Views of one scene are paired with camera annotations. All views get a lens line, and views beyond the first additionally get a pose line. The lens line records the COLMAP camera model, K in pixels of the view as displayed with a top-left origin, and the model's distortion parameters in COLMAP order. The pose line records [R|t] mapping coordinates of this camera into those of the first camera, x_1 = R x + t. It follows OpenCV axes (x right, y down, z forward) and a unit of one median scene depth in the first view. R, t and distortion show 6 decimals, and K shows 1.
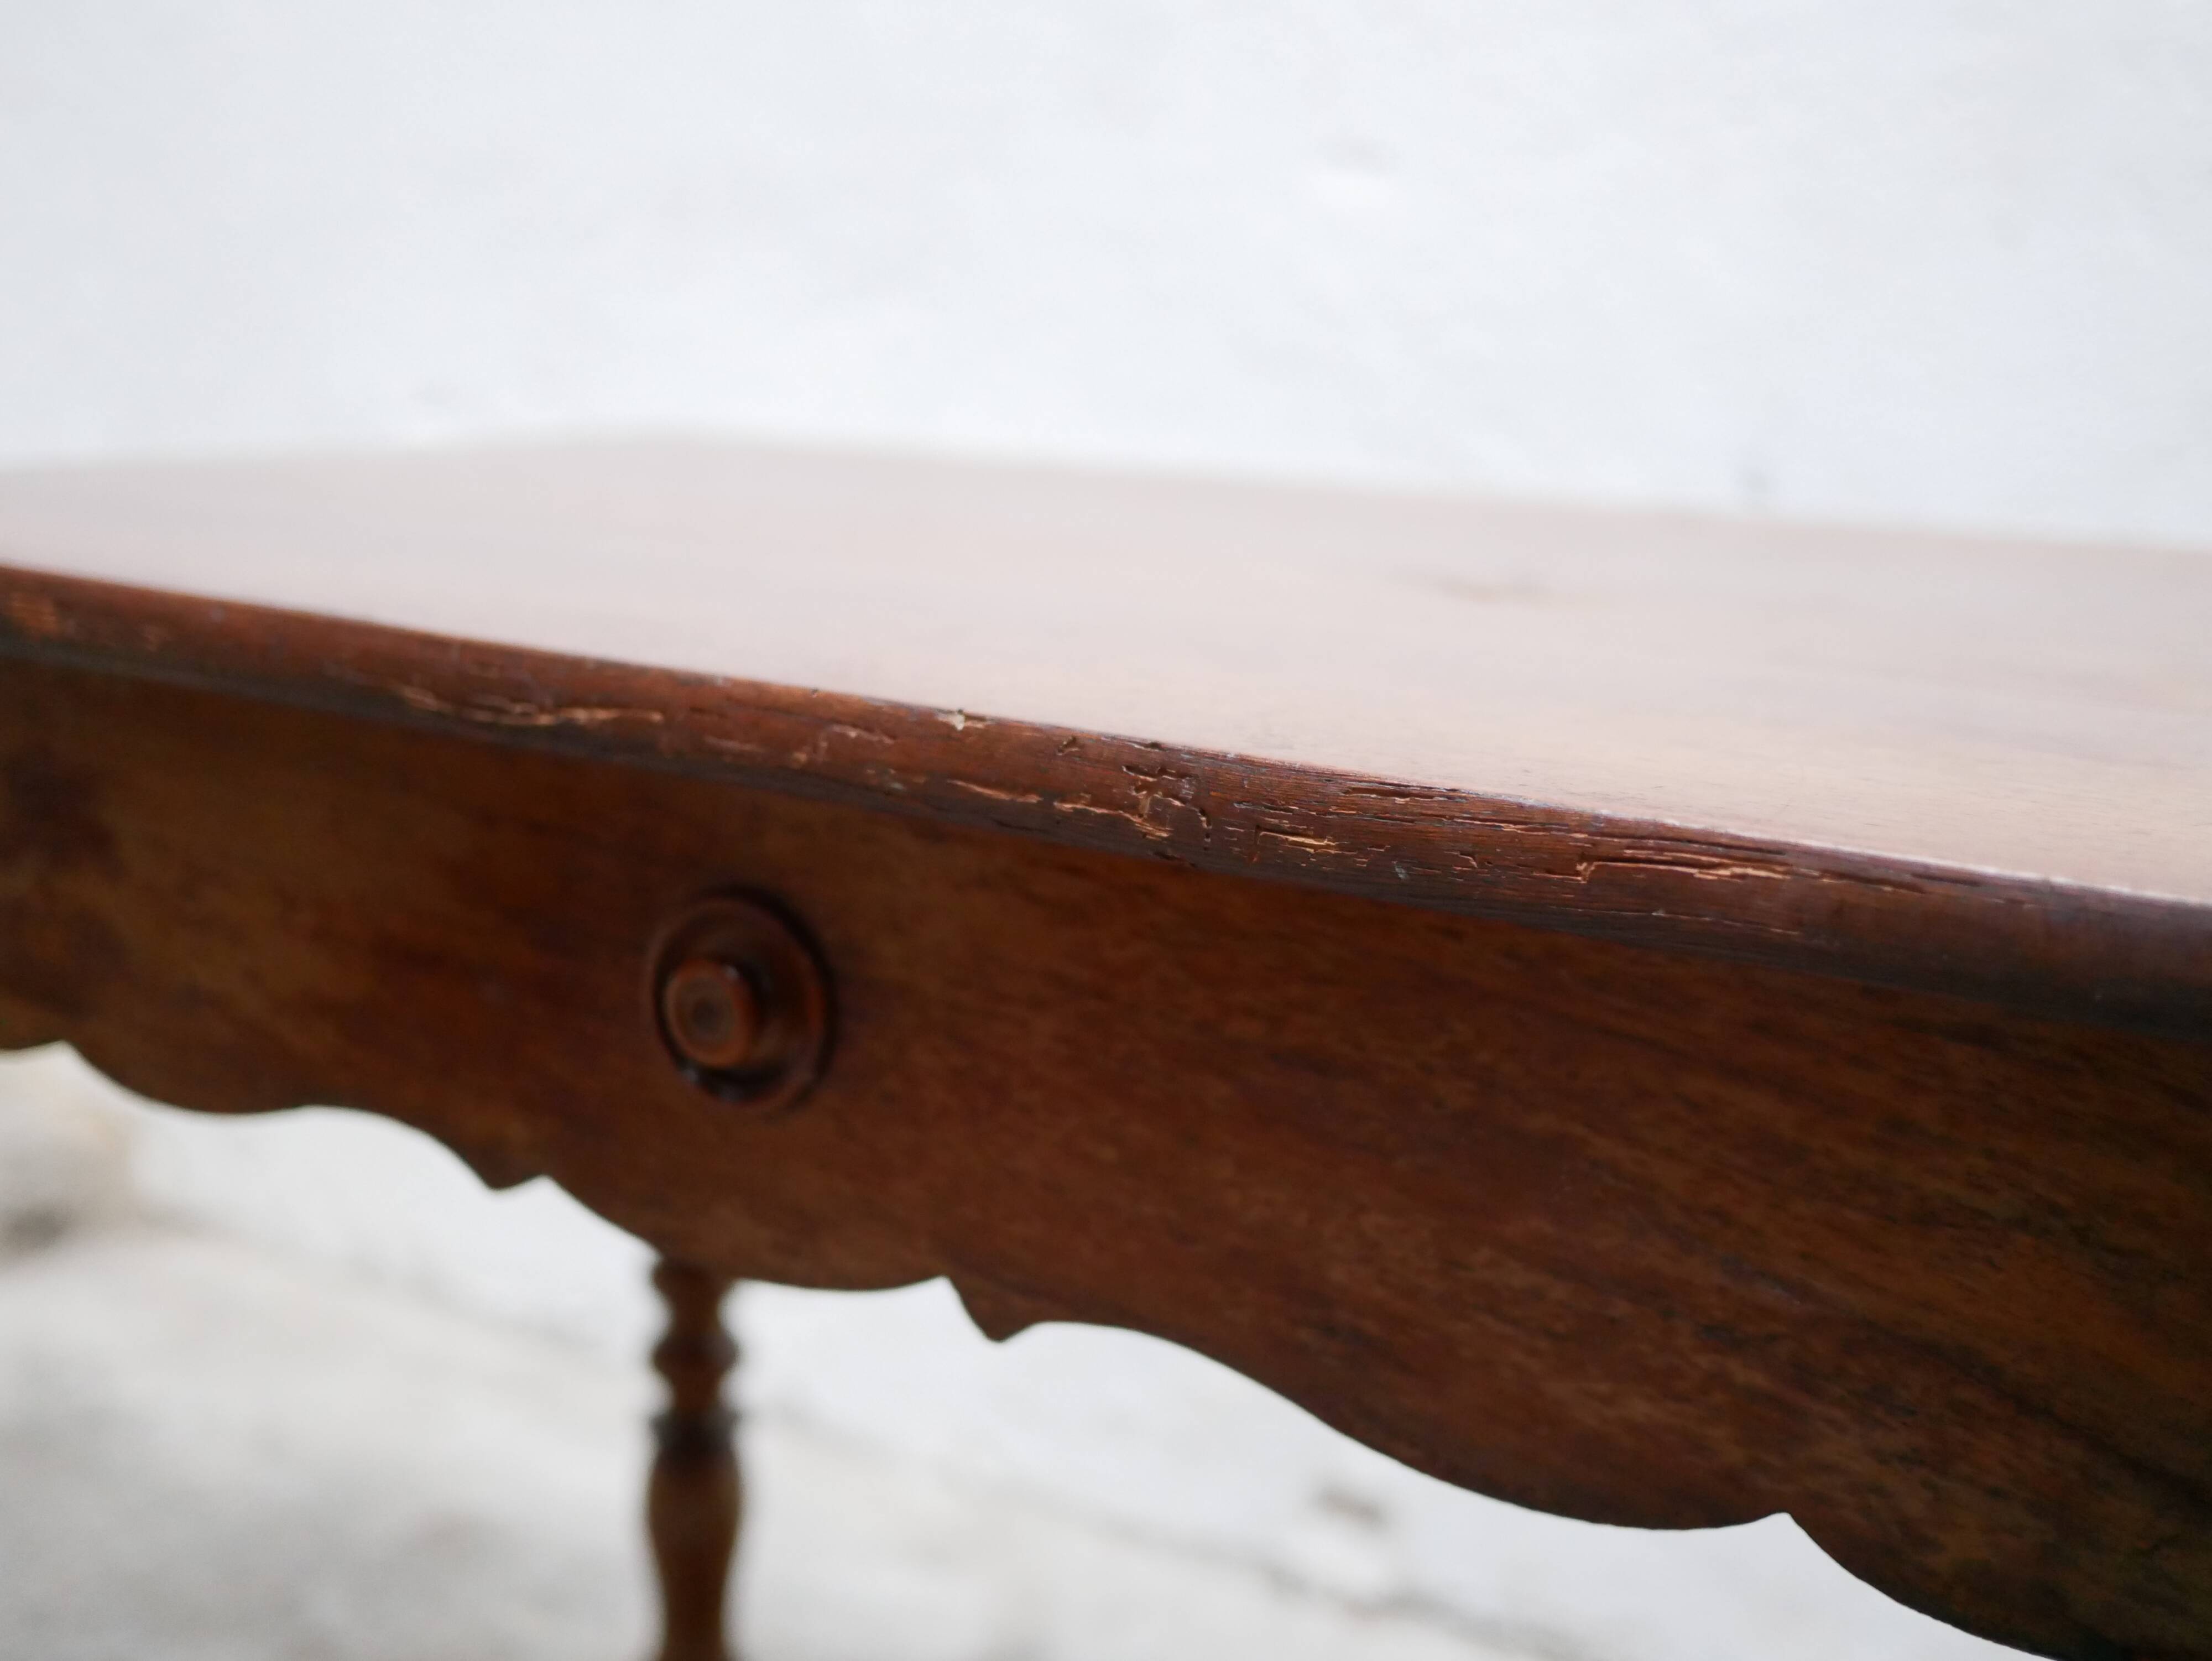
lens RADIAL K [[2537.0, 0, 1124.3], [0, 2537.0, 825.2], [0, 0, 1]] dist [-0.018610, 0.027743]
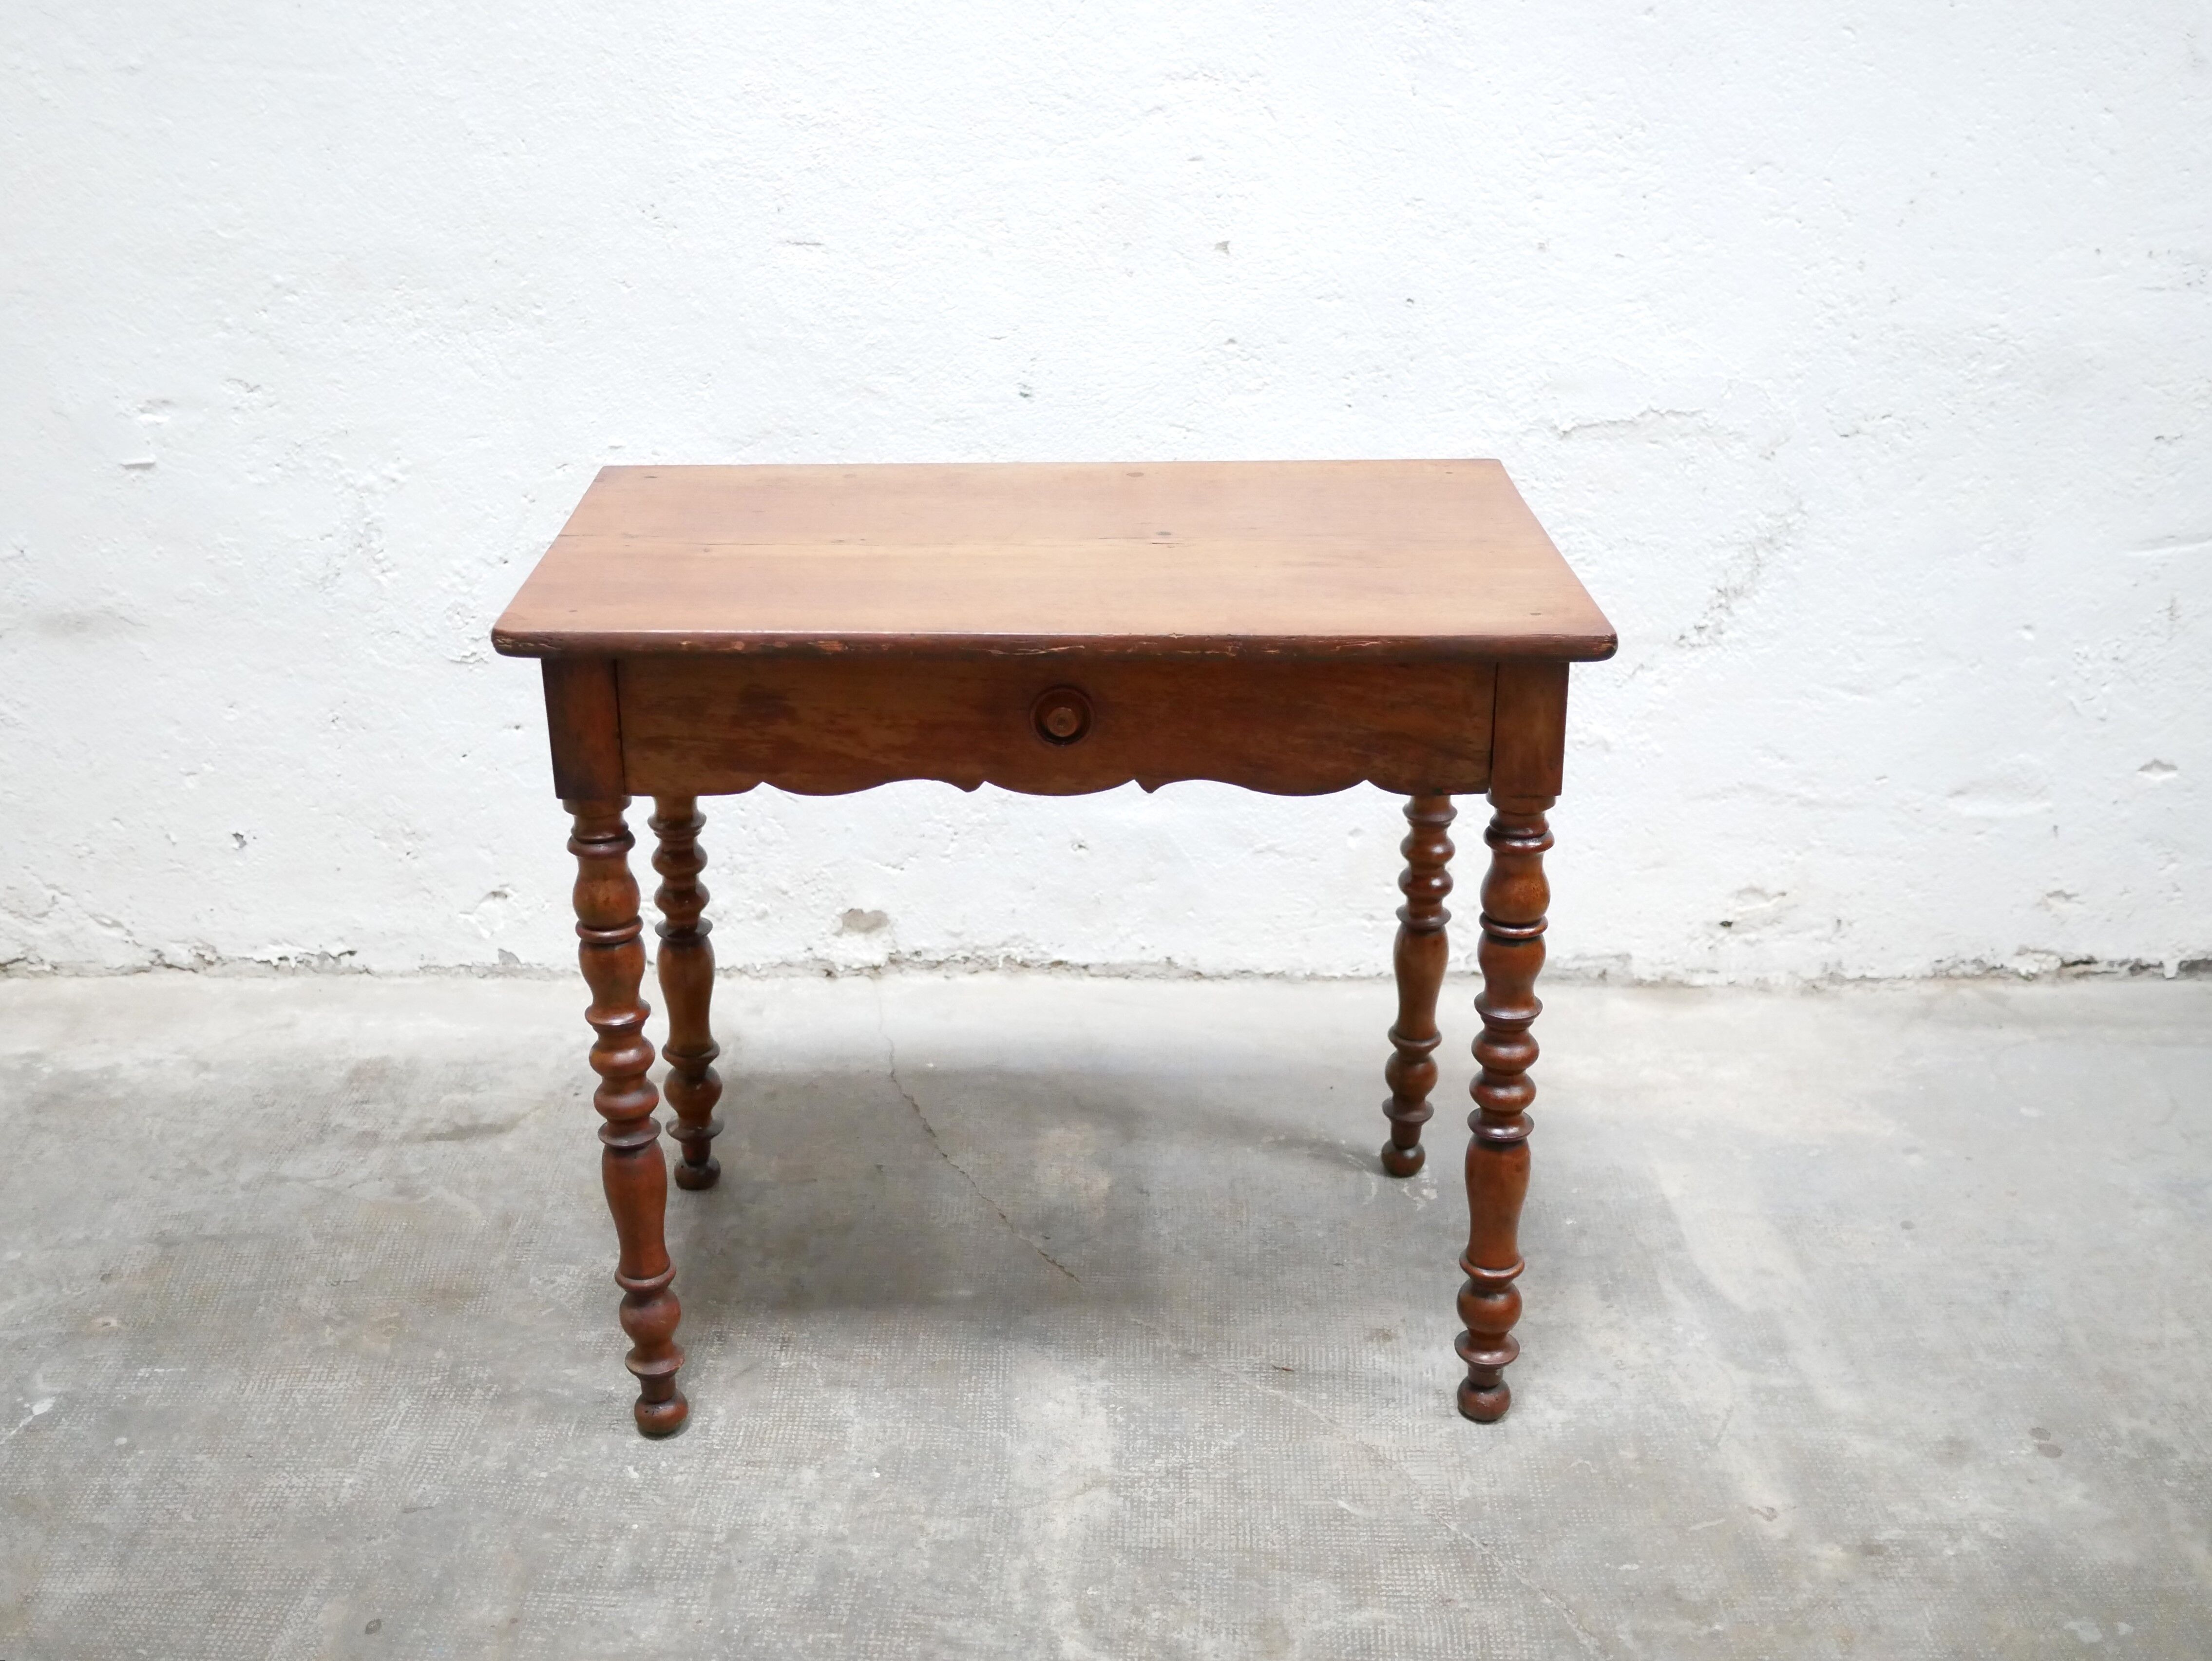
lens RADIAL K [[2515.2, 0, 1099.6], [0, 2515.2, 829.4], [0, 0, 1]] dist [-0.022565, 0.020344]
pose [[0.855778, -0.227455, 0.464660, -2.154272], [0.141121, 0.966737, 0.213319, -0.630174], [-0.497724, -0.116980, 0.859410, -2.485104]]
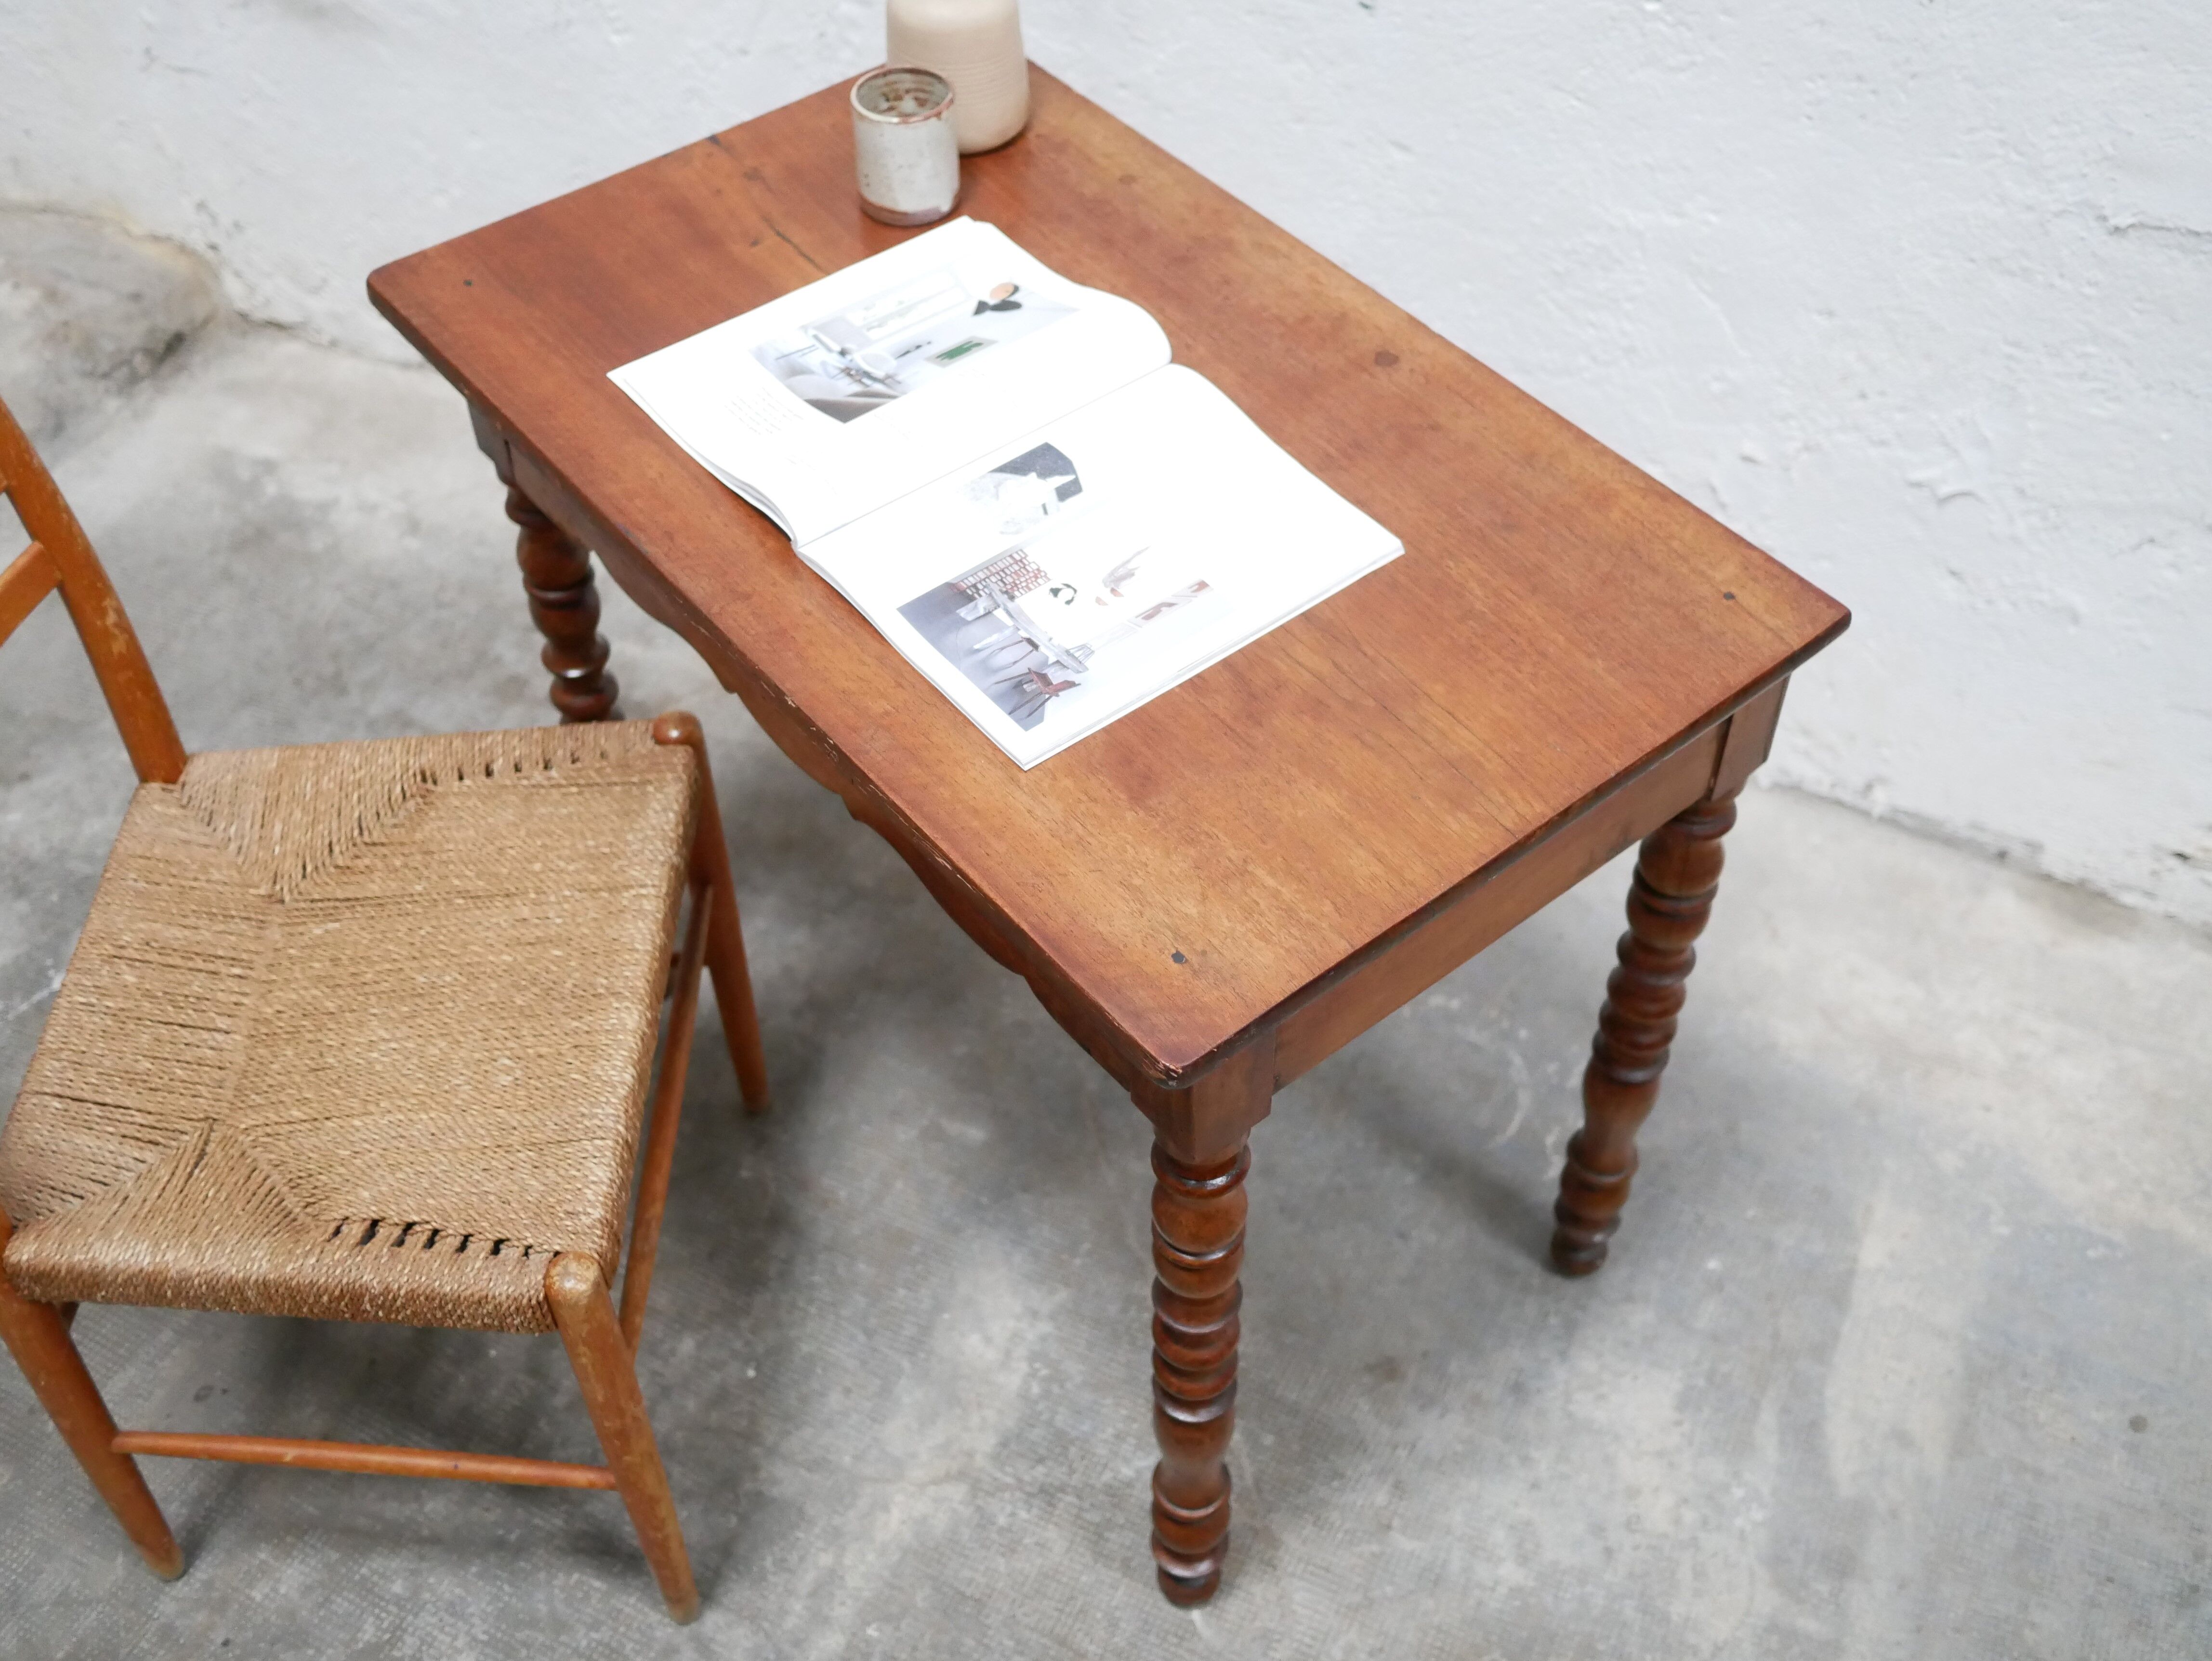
lens RADIAL K [[2488.2, 0, 1102.3], [0, 2488.2, 826.2], [0, 0, 1]] dist [-0.025131, 0.019320]
pose [[0.992387, -0.106782, 0.061367, -0.152746], [0.051827, 0.814083, 0.578431, -1.726467], [-0.111724, -0.570847, 0.813420, -1.373440]]
